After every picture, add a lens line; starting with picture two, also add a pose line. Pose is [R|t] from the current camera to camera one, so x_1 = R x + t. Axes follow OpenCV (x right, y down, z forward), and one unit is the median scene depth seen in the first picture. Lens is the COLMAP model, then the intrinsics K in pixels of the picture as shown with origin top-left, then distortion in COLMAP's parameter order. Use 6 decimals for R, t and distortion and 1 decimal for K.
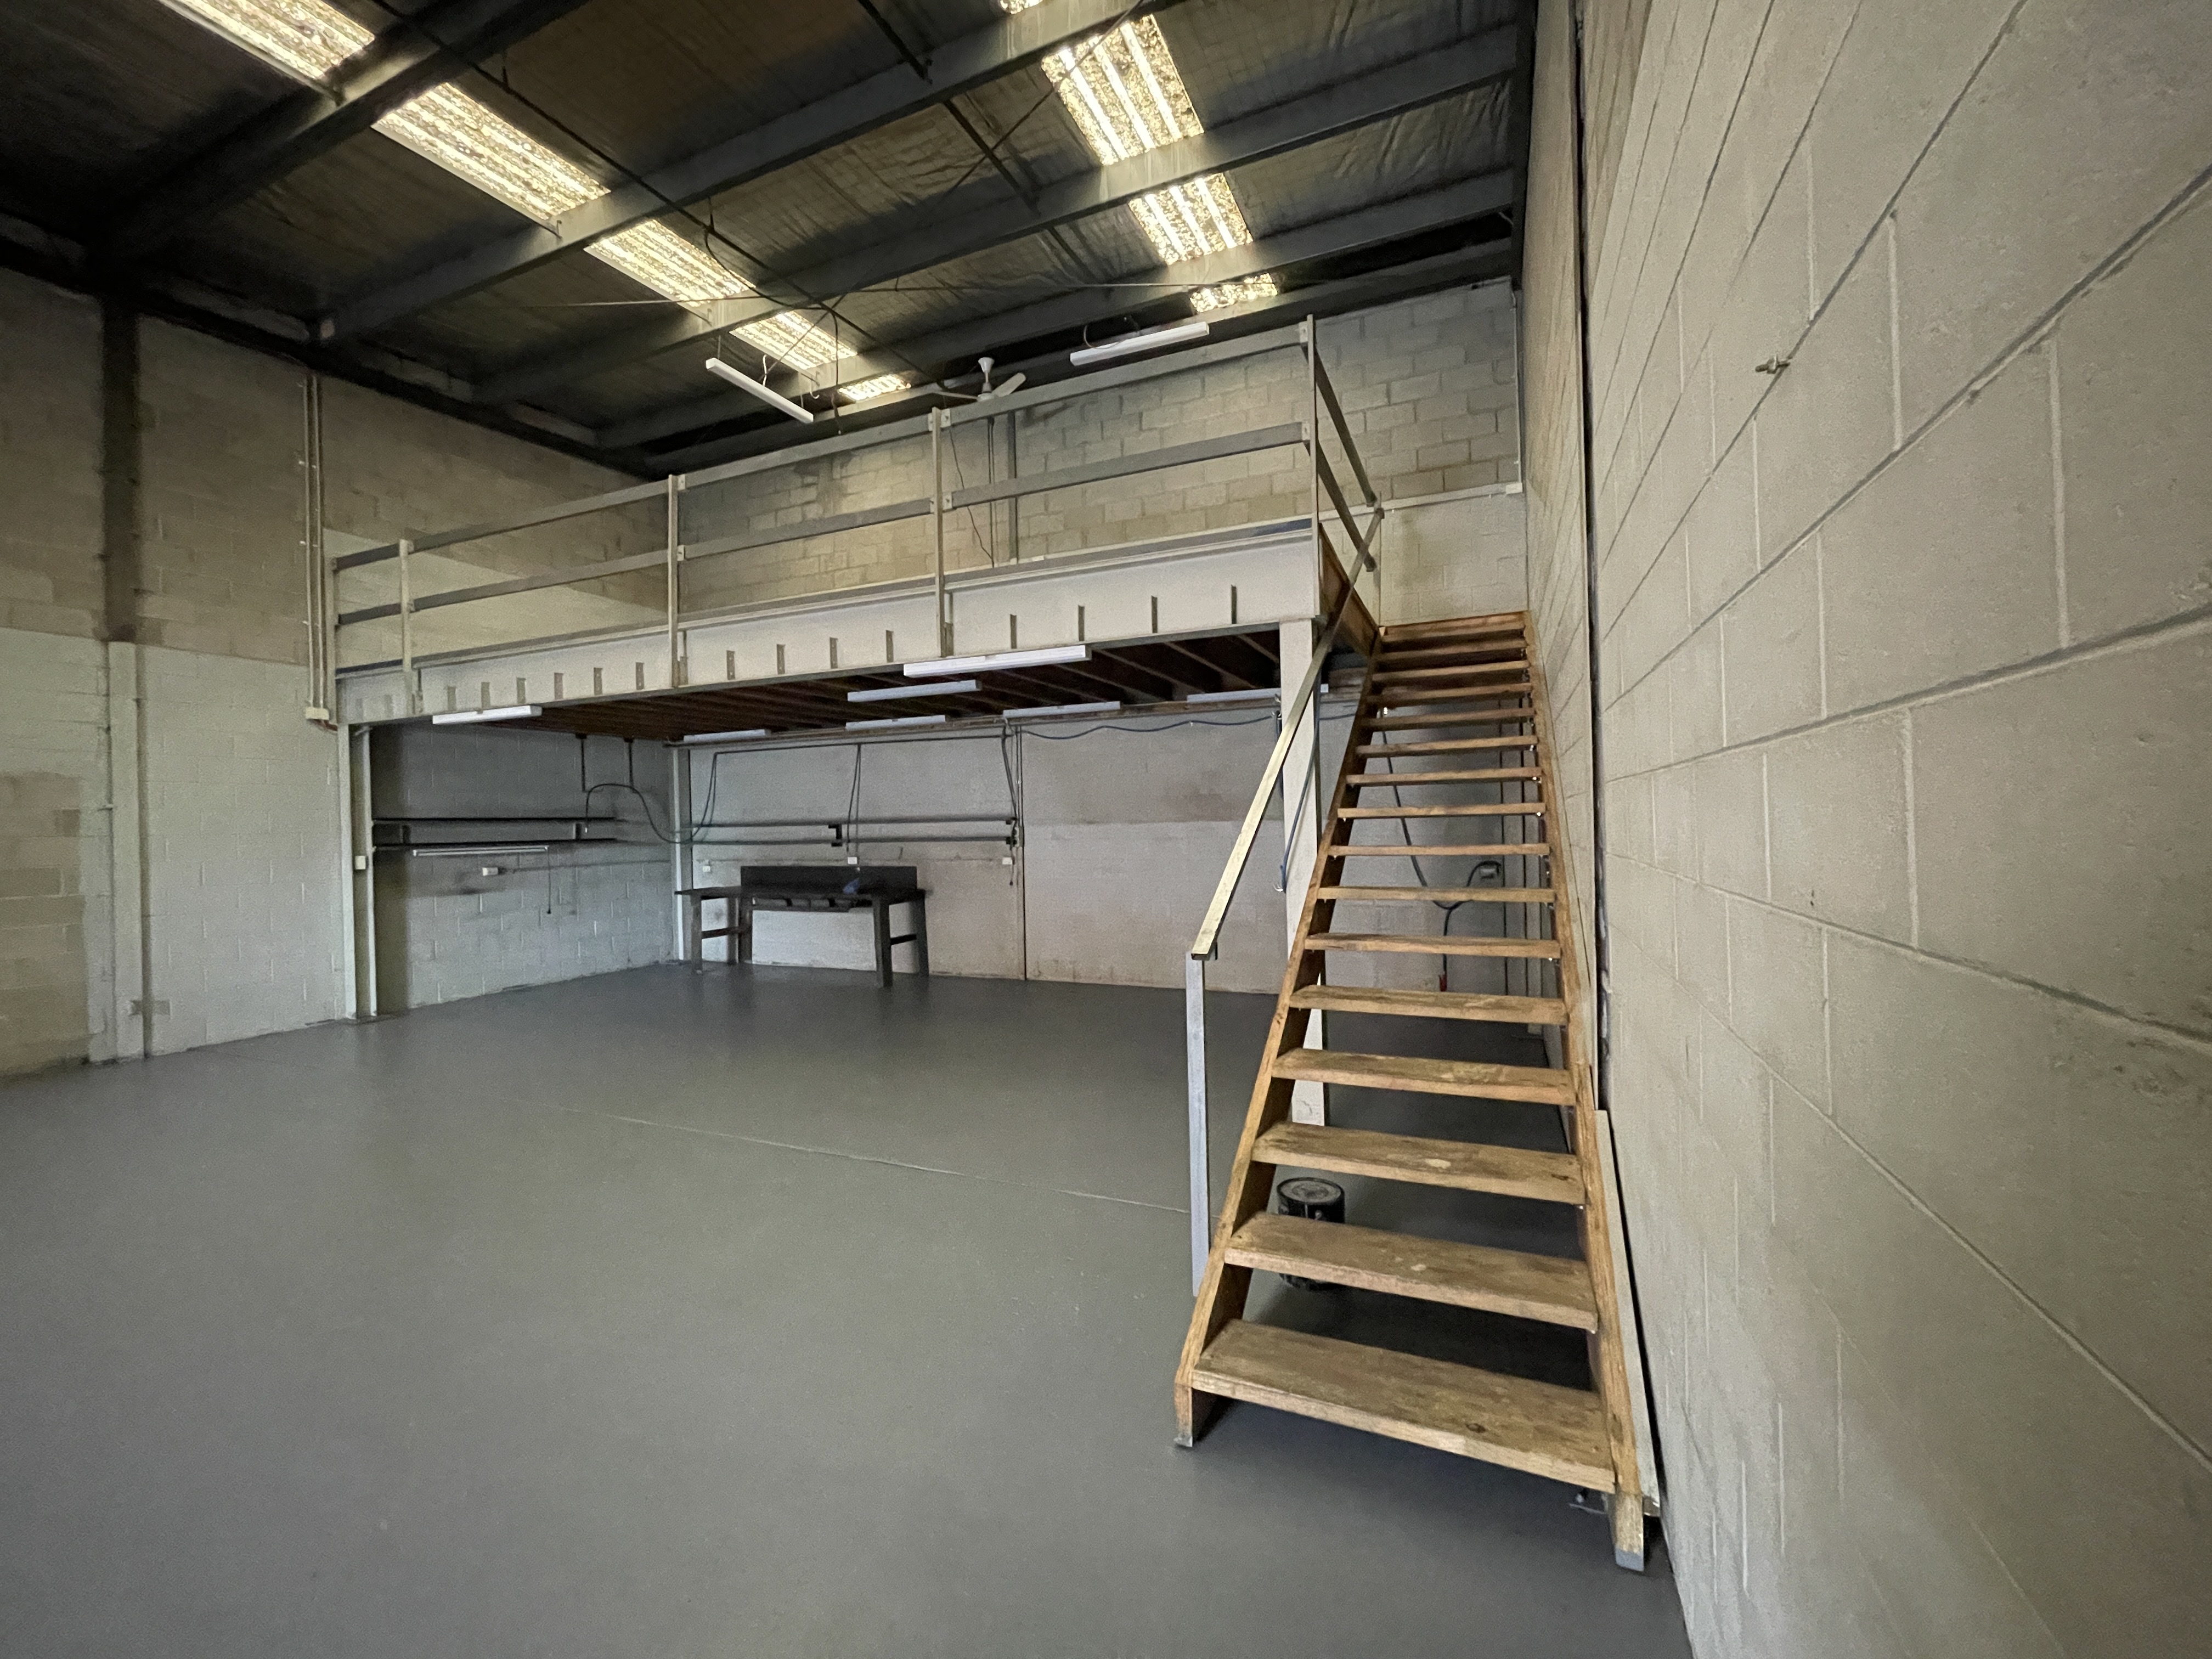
lens RADIAL K [[893.6, 0, 1107.7], [0, 893.6, 829.2], [0, 0, 1]] dist [-0.005866, -0.000624]
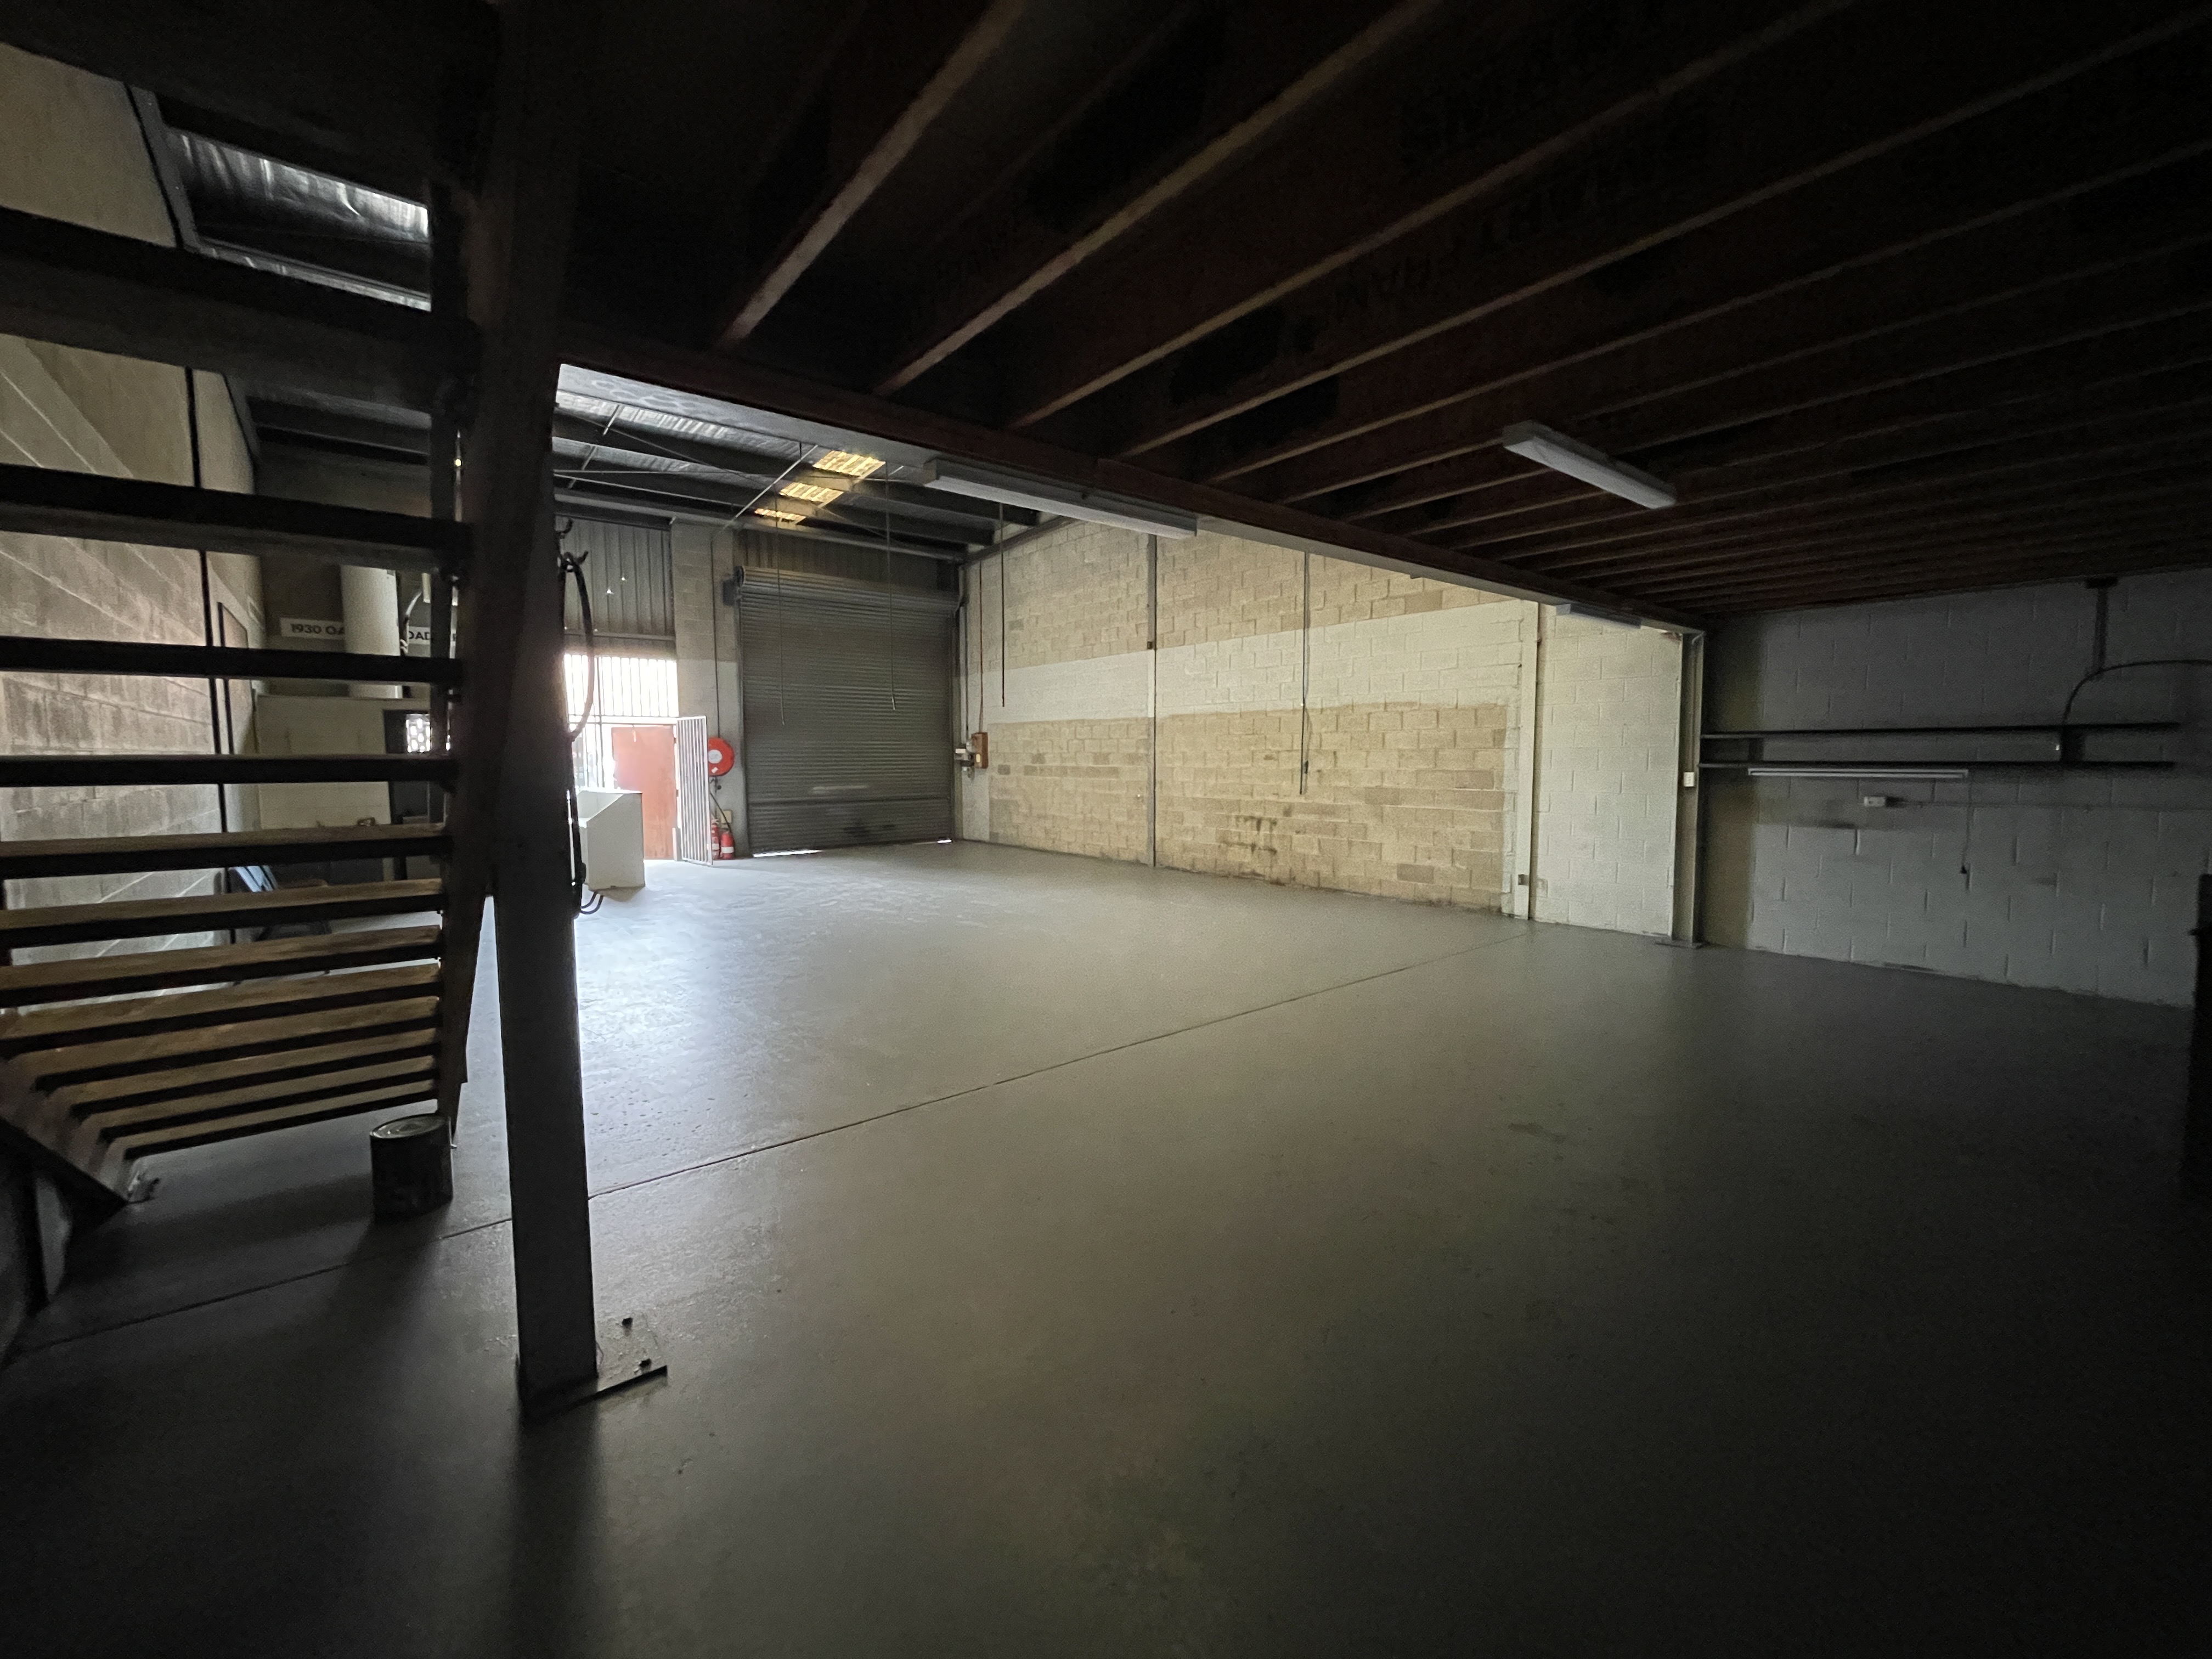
lens RADIAL K [[893.6, 0, 1097.5], [0, 893.6, 823.5], [0, 0, 1]] dist [-0.005866, -0.000624]
pose [[-0.461507, 0.091556, -0.882399, 0.285991], [0.008677, 0.995078, 0.098710, -0.014390], [0.887094, 0.037899, -0.460030, 0.837967]]
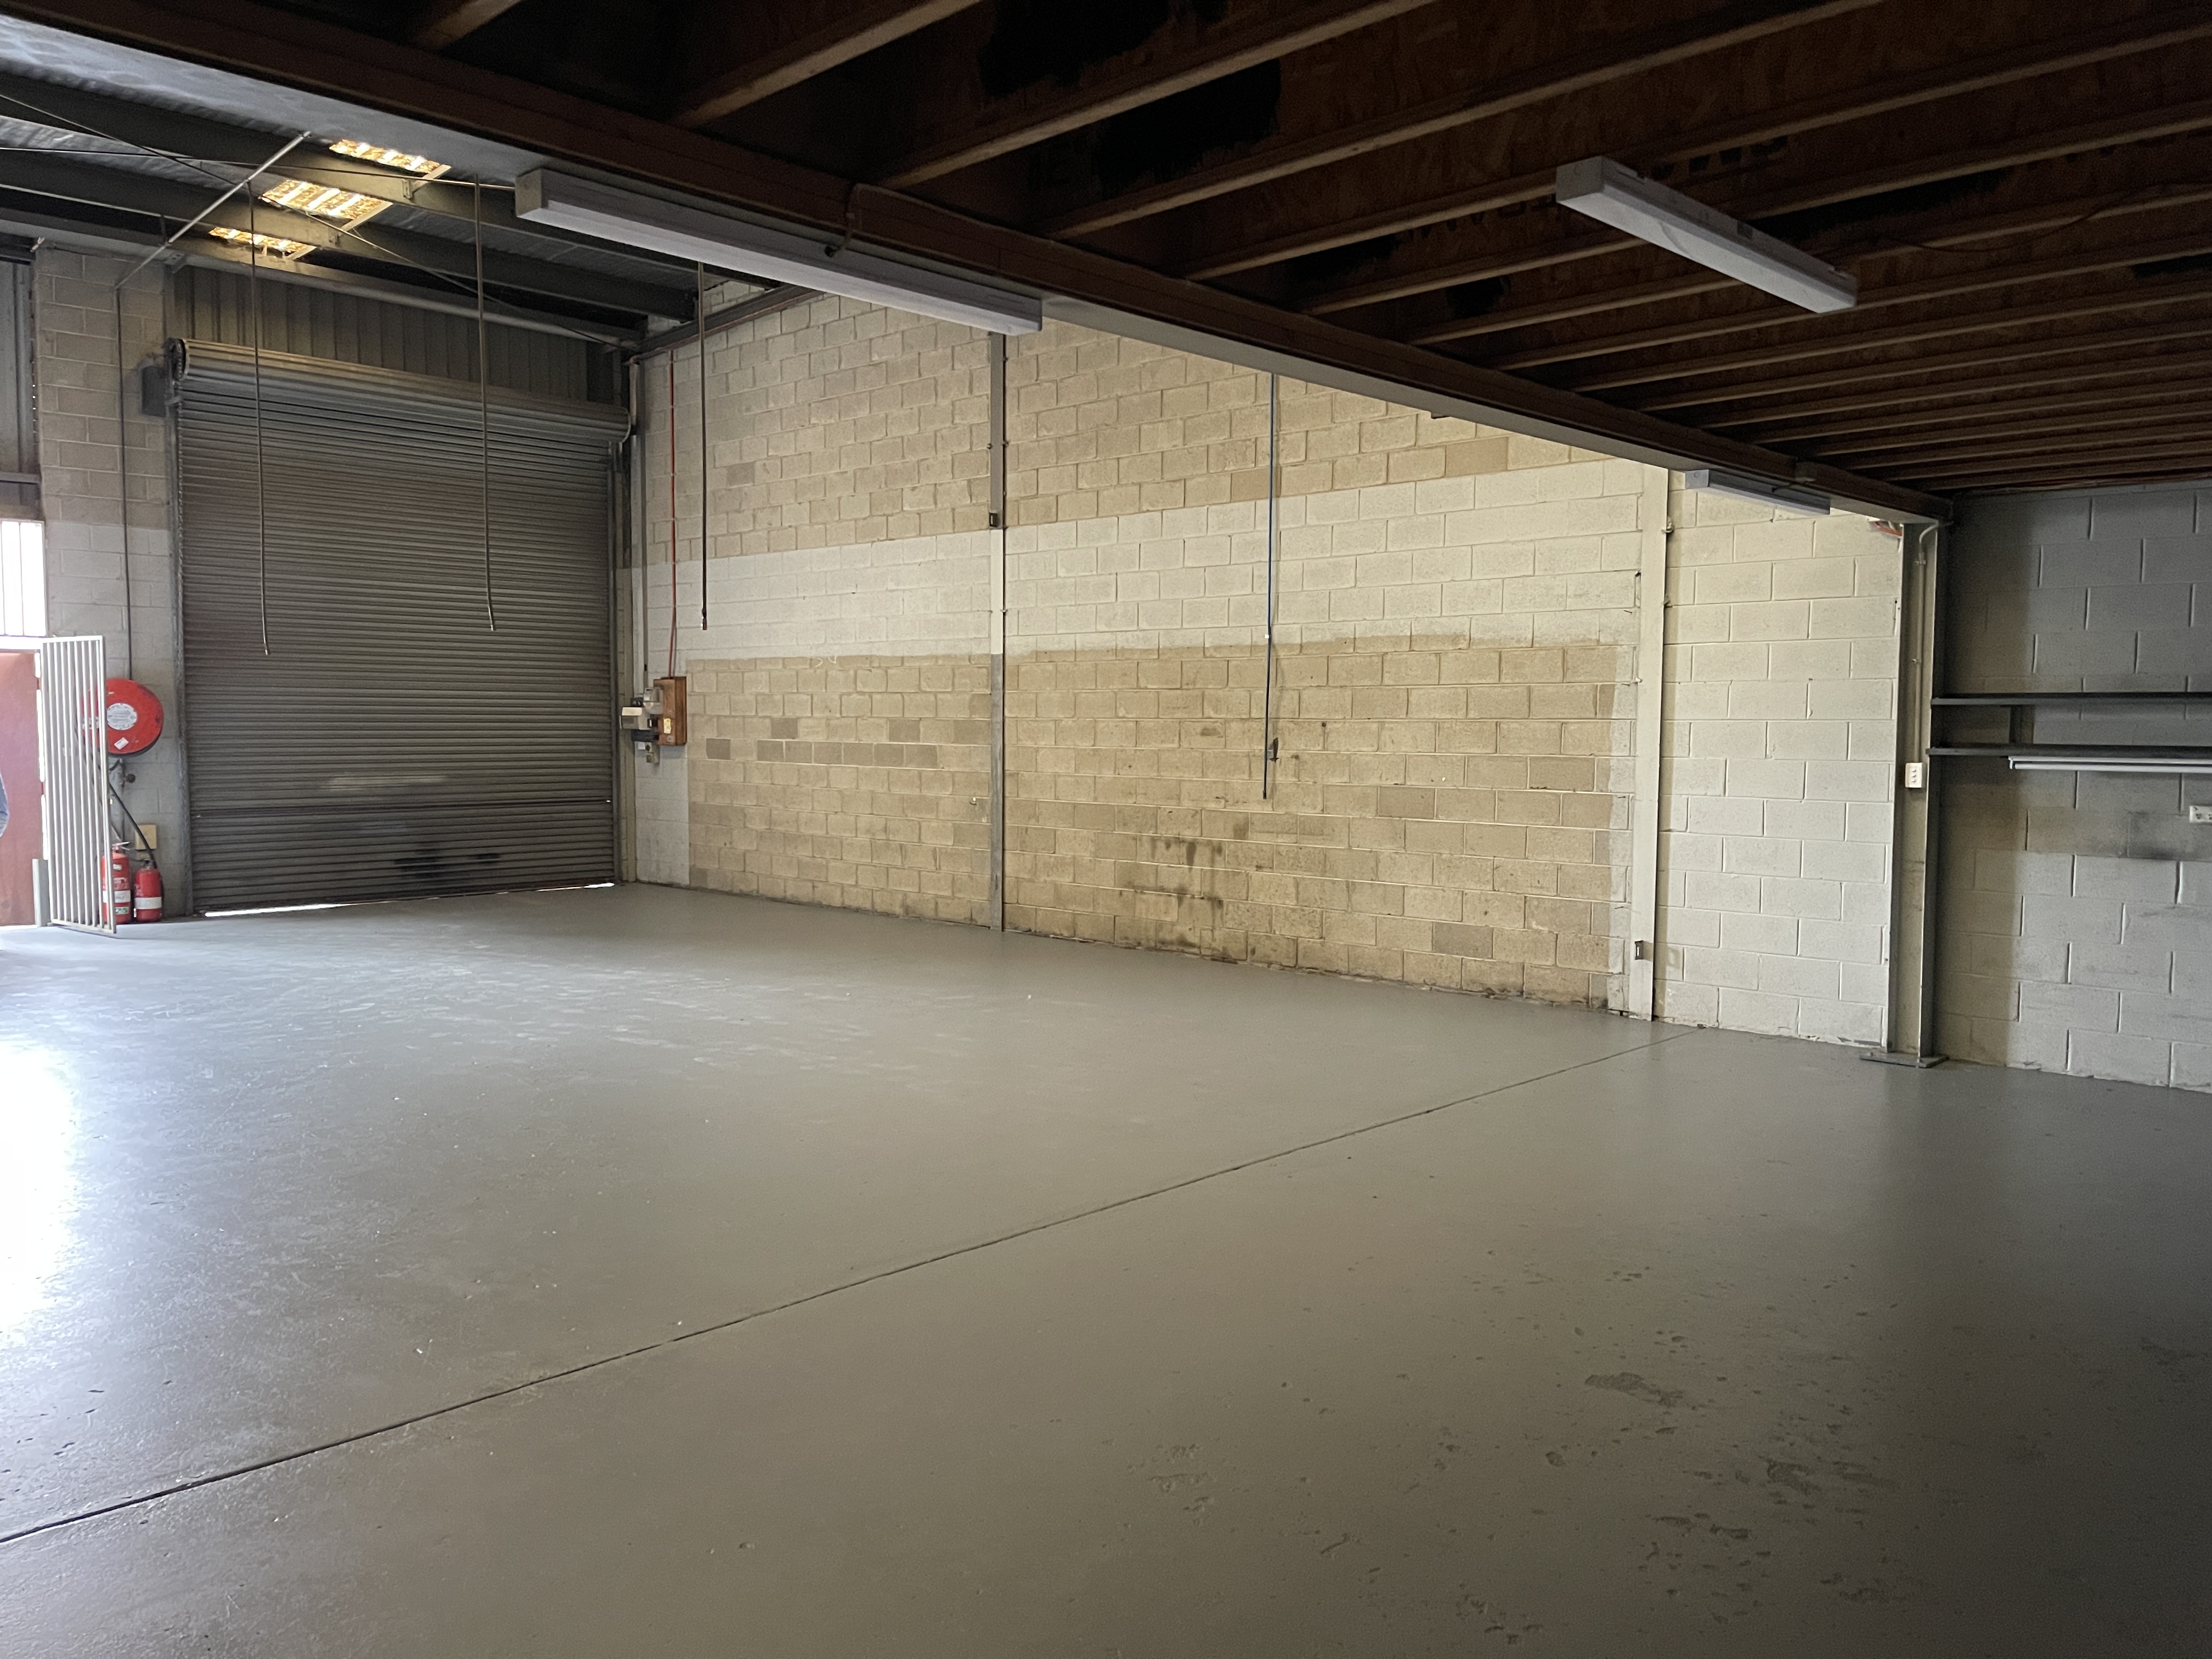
lens RADIAL K [[1664.3, 0, 1127.4], [0, 1664.3, 840.0], [0, 0, 1]] dist [0.054755, -0.081343]
pose [[-0.341706, 0.085220, -0.935935, 0.292415], [-0.004883, 0.995706, 0.092445, -0.015550], [0.939794, 0.036159, -0.339823, 0.854371]]
